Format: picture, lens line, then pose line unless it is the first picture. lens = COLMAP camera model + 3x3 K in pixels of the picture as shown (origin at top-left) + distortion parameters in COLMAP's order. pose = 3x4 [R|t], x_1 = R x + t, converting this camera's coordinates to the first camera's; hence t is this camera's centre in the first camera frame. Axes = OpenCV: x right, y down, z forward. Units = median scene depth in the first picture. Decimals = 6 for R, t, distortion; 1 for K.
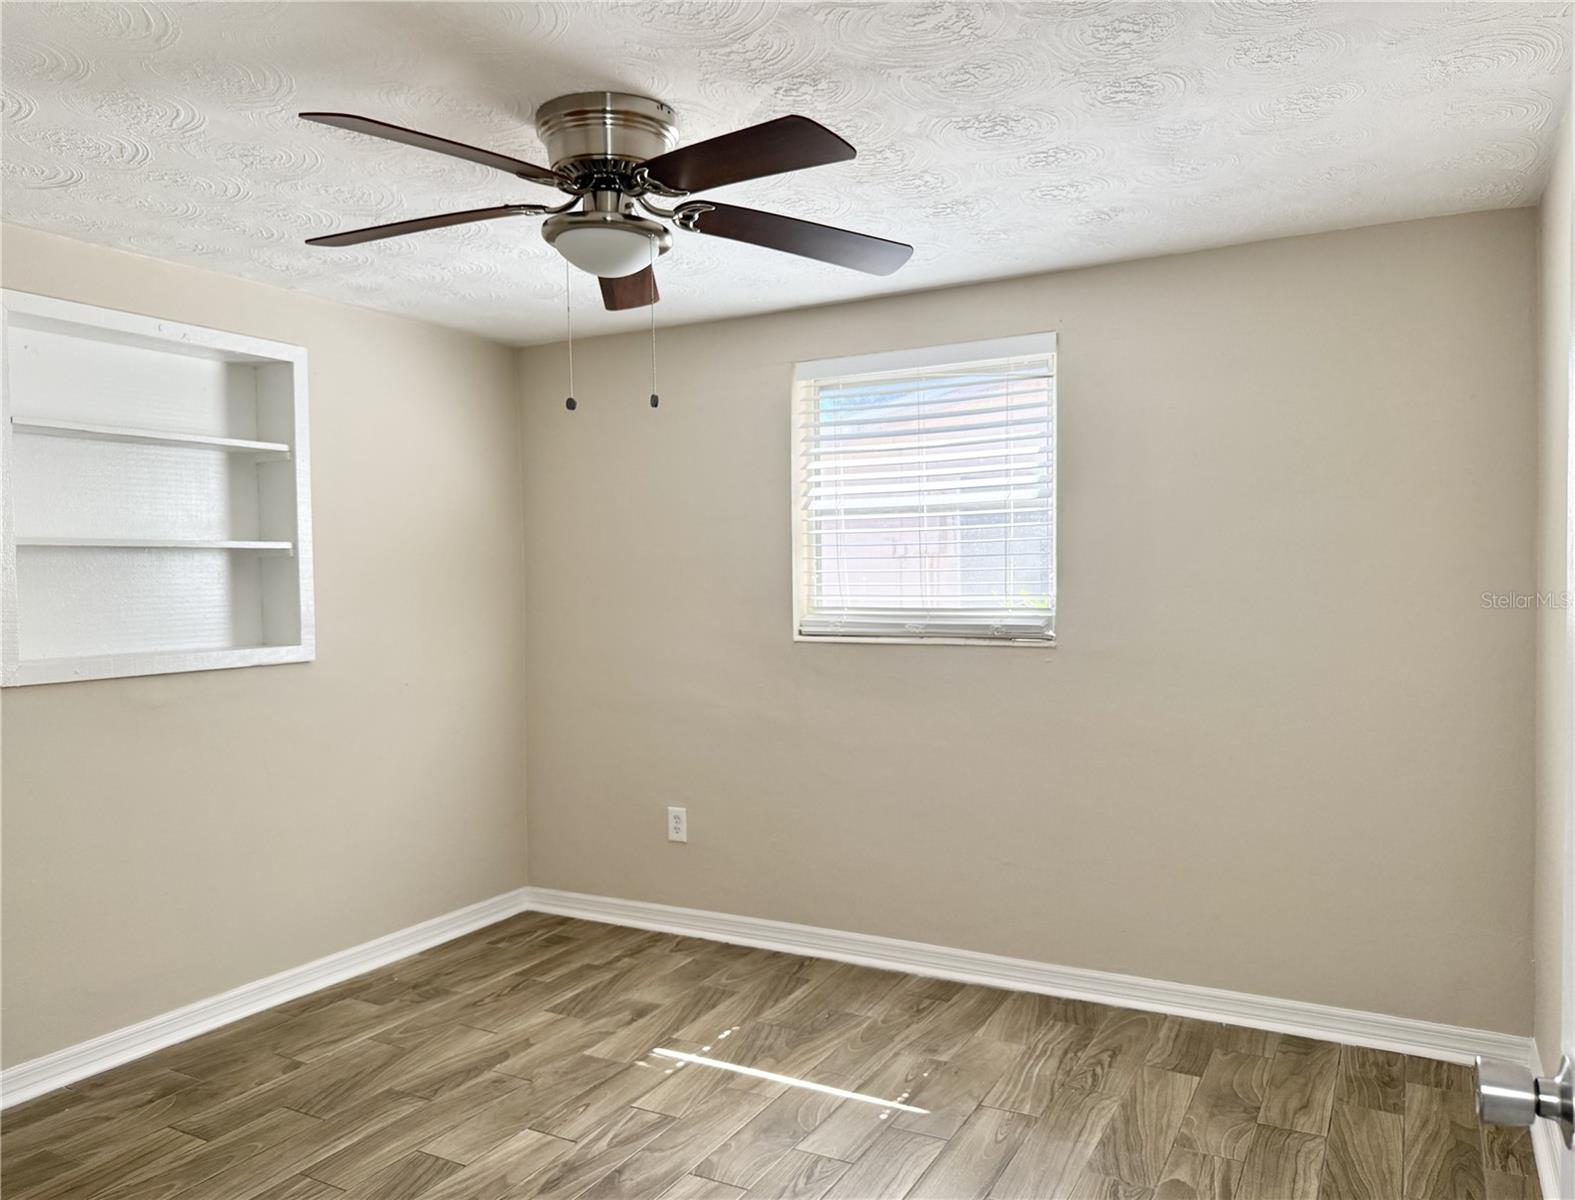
lens RADIAL K [[1120.2, 0, 784.6], [0, 1120.2, 599.1], [0, 0, 1]] dist [0.017647, -0.054792]
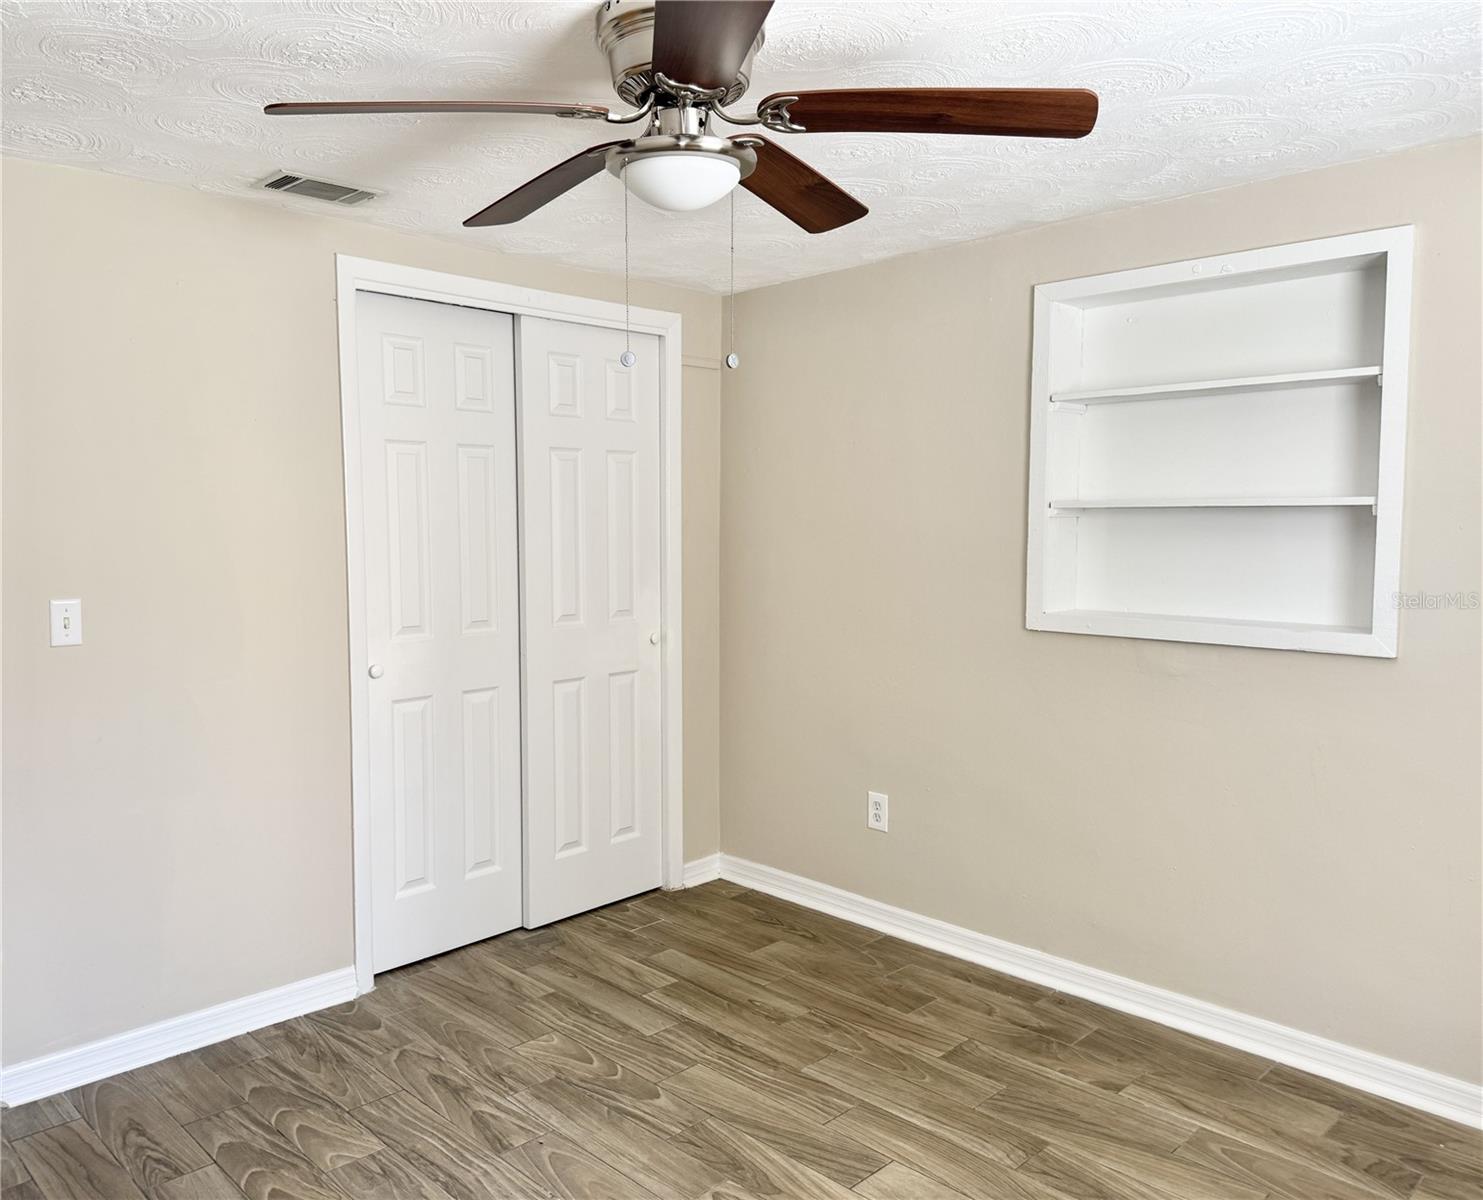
lens RADIAL K [[1160.7, 0, 739.5], [0, 1160.7, 605.3], [0, 0, 1]] dist [-0.039888, -0.005982]
pose [[-0.295138, 0.082118, -0.951919, 0.526719], [-0.028533, 0.995098, 0.094689, -0.048725], [0.955029, 0.055107, -0.291348, 1.026151]]
